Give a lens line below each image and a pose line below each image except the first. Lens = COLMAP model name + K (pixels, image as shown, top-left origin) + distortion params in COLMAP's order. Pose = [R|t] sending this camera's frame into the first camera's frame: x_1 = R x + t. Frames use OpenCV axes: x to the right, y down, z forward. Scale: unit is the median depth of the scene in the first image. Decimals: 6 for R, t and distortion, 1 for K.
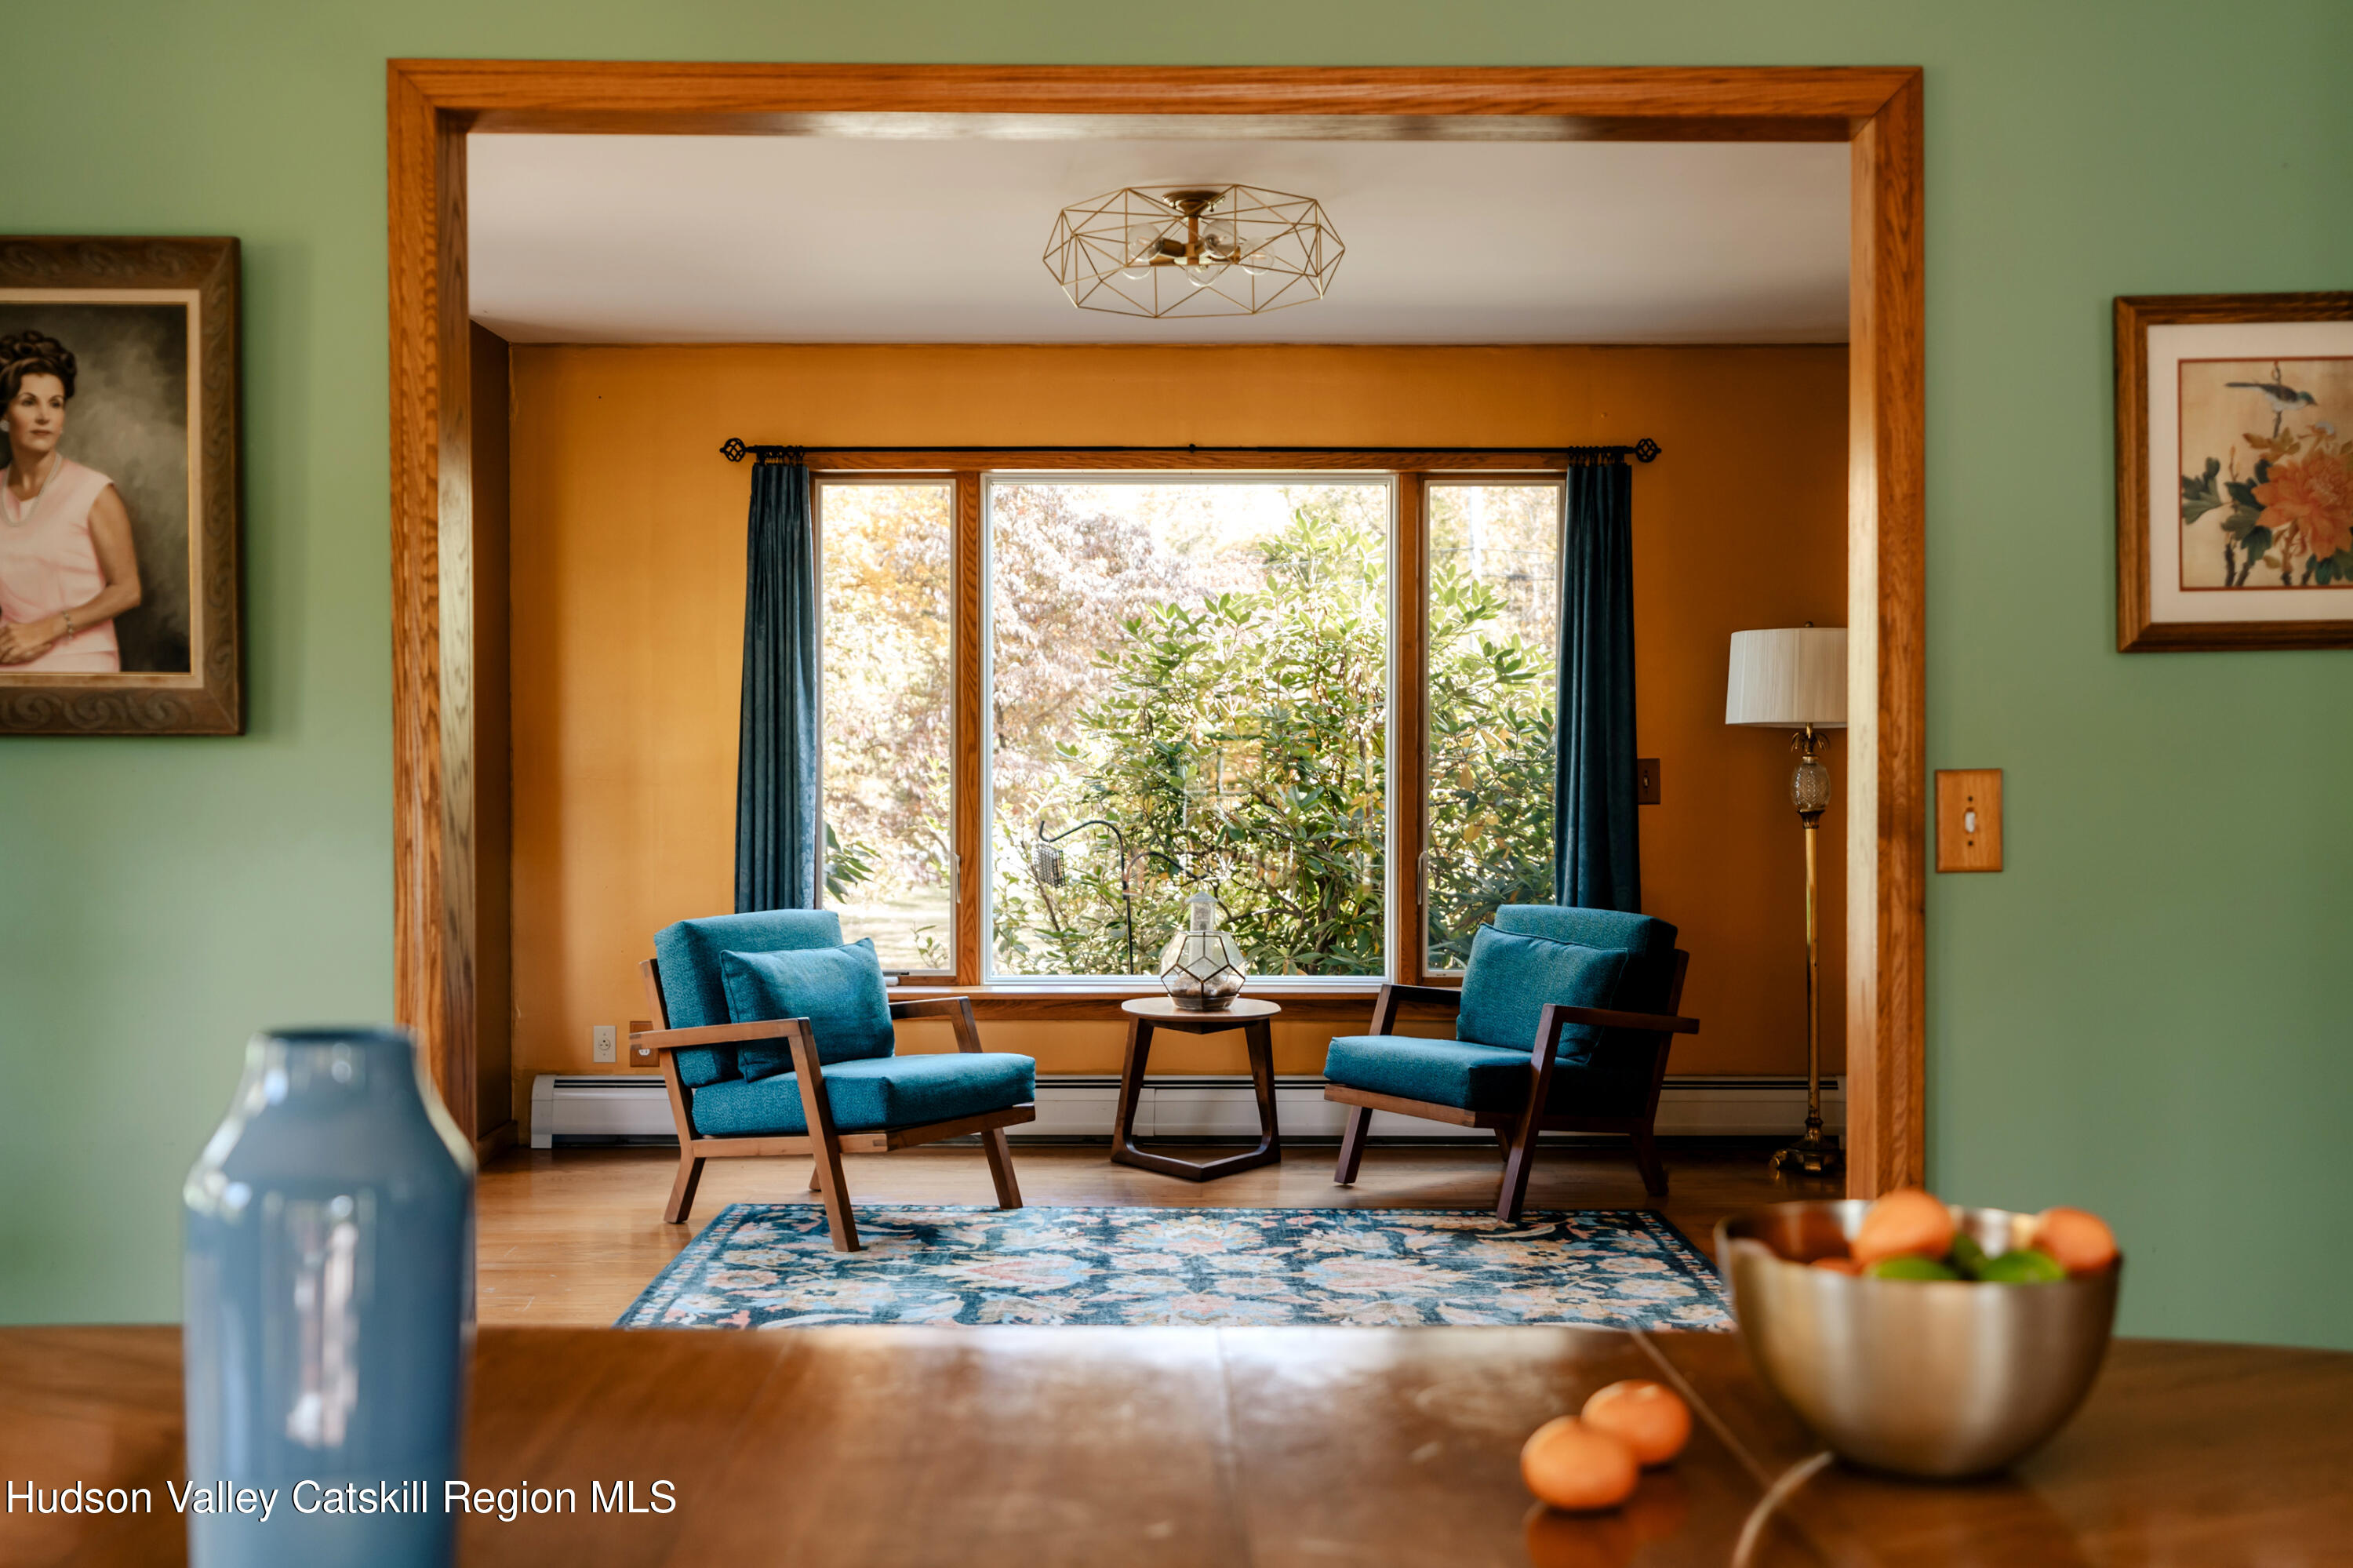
lens RADIAL K [[2281.1, 0, 1176.5], [0, 2281.1, 784.0], [0, 0, 1]] dist [-0.002843, -0.002040]
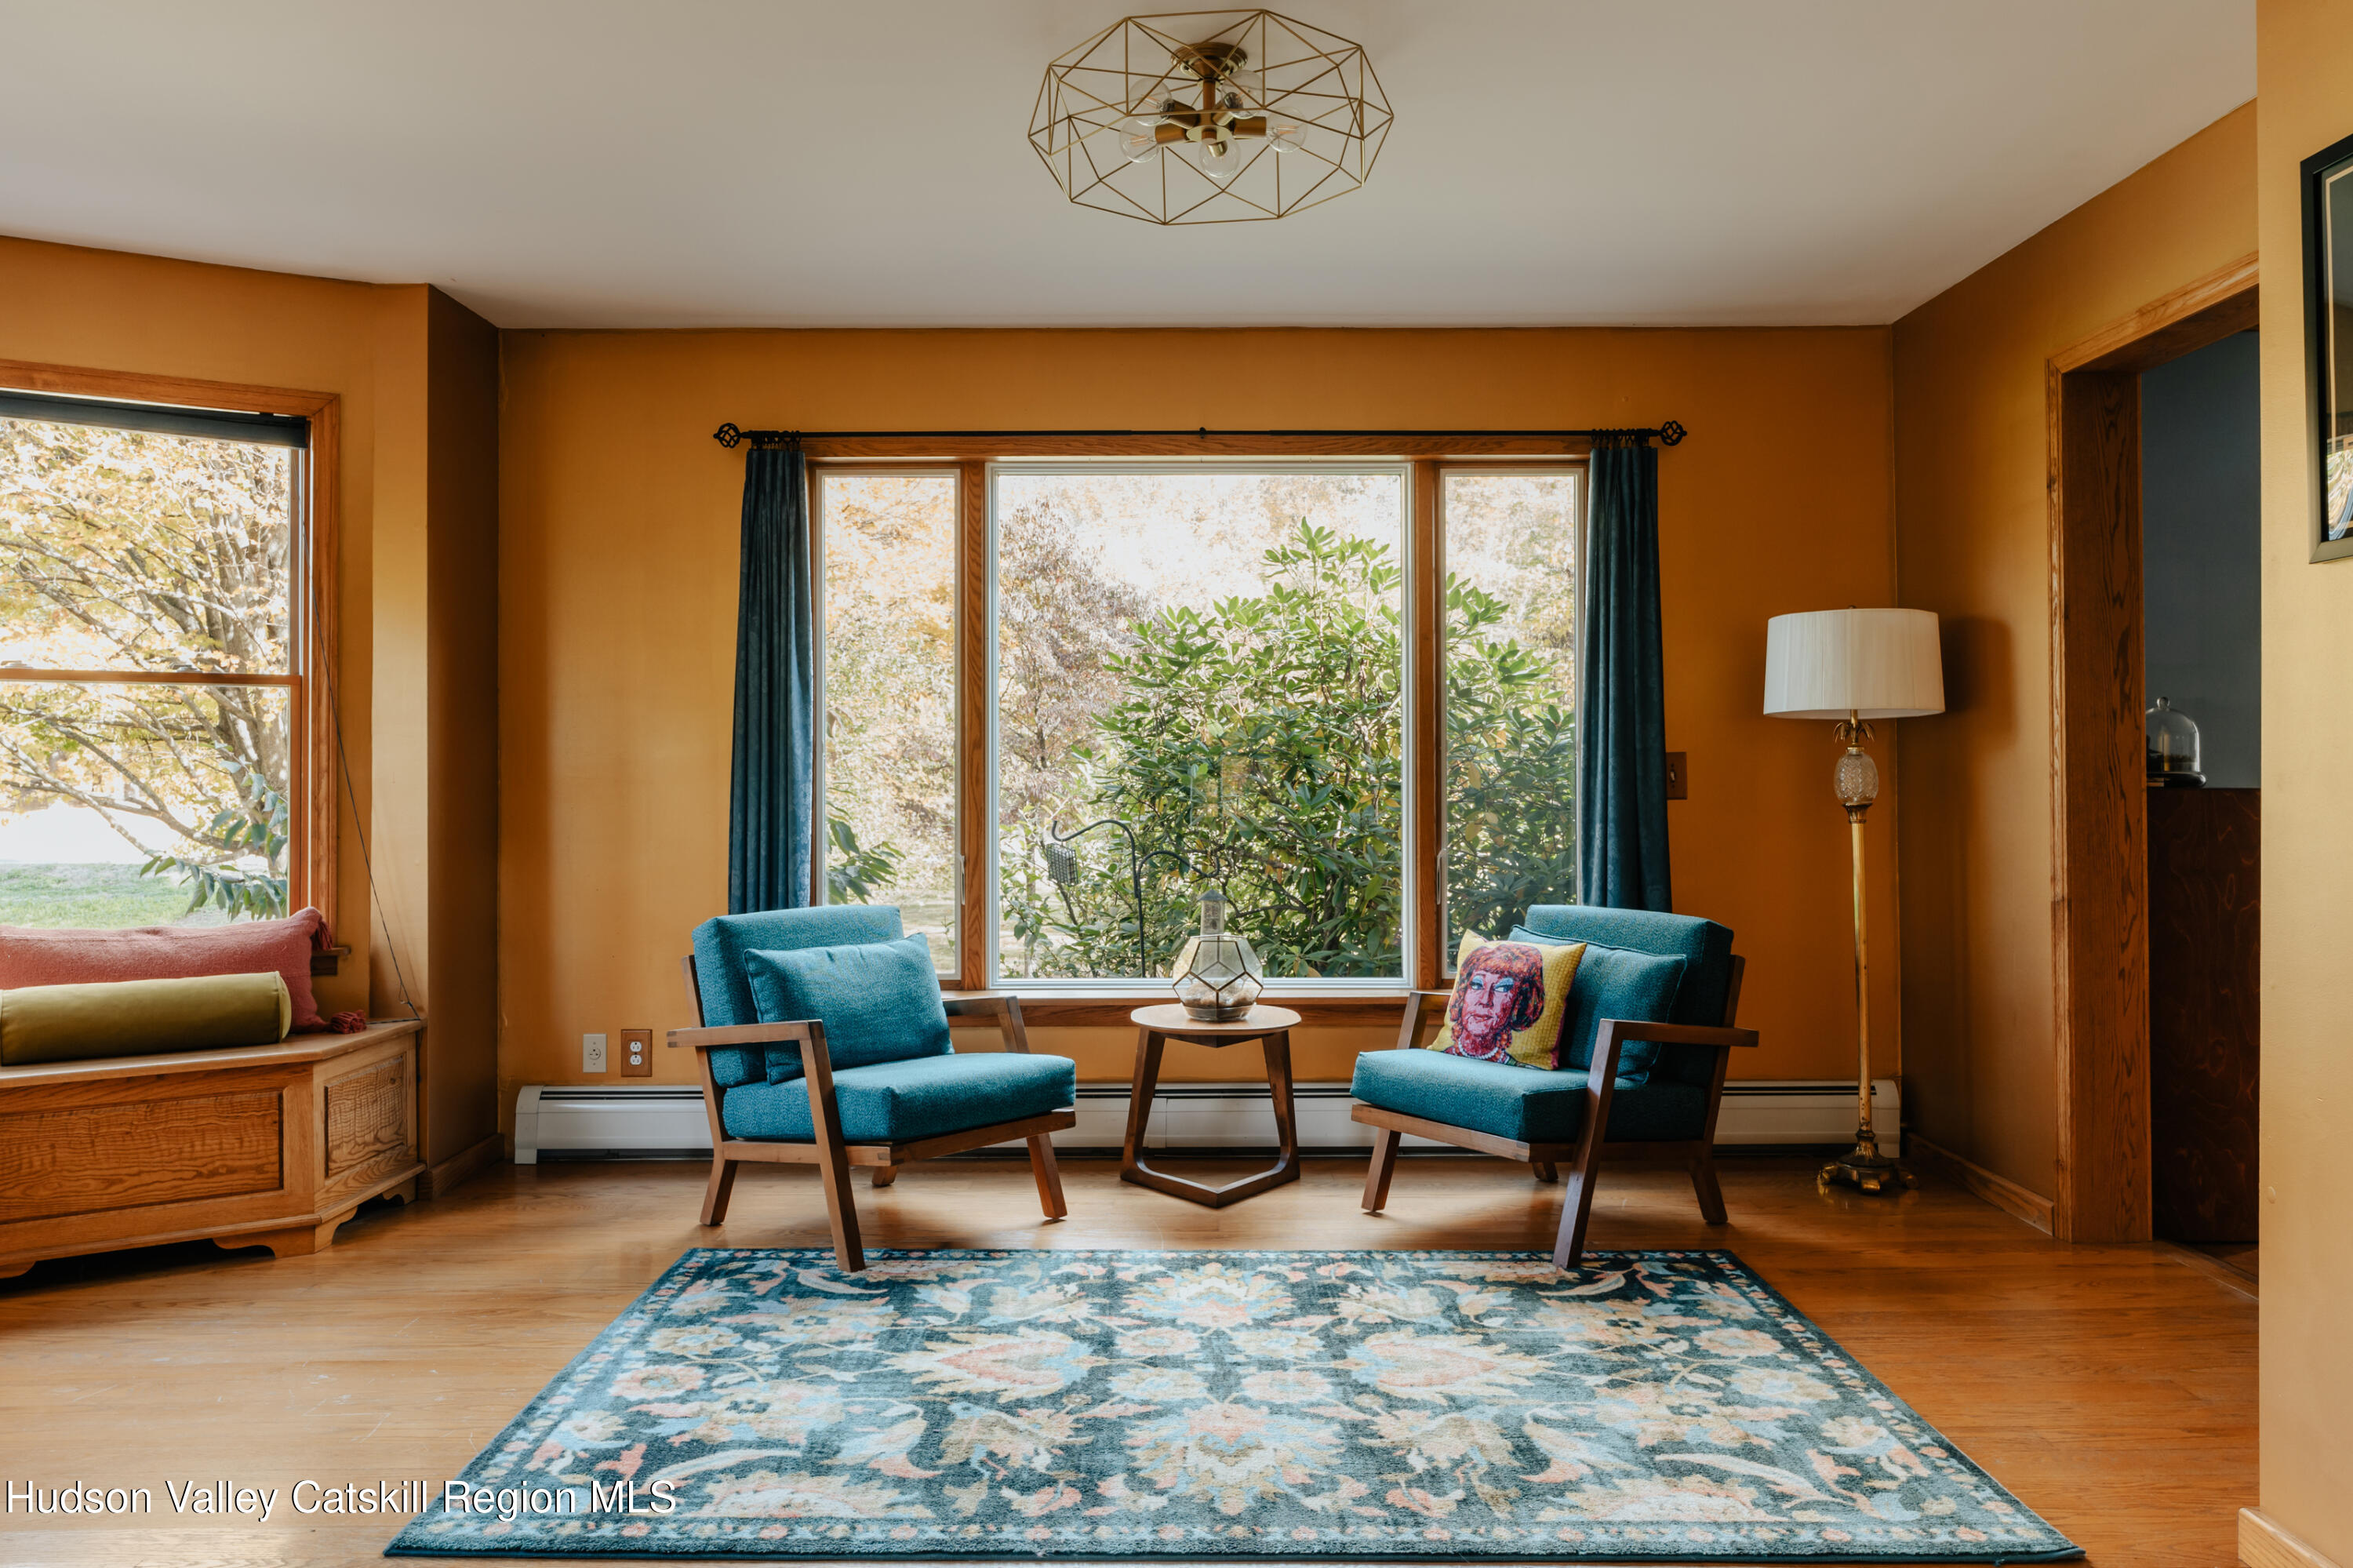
lens RADIAL K [[1634.5, 0, 1173.5], [0, 1634.5, 754.0], [0, 0, 1]] dist [-0.002330, 0.000179]
pose [[0.999979, -0.004328, -0.004912, -0.002776], [0.004187, 0.999585, -0.028489, 0.008890], [0.005034, 0.028468, 0.999582, 0.318140]]
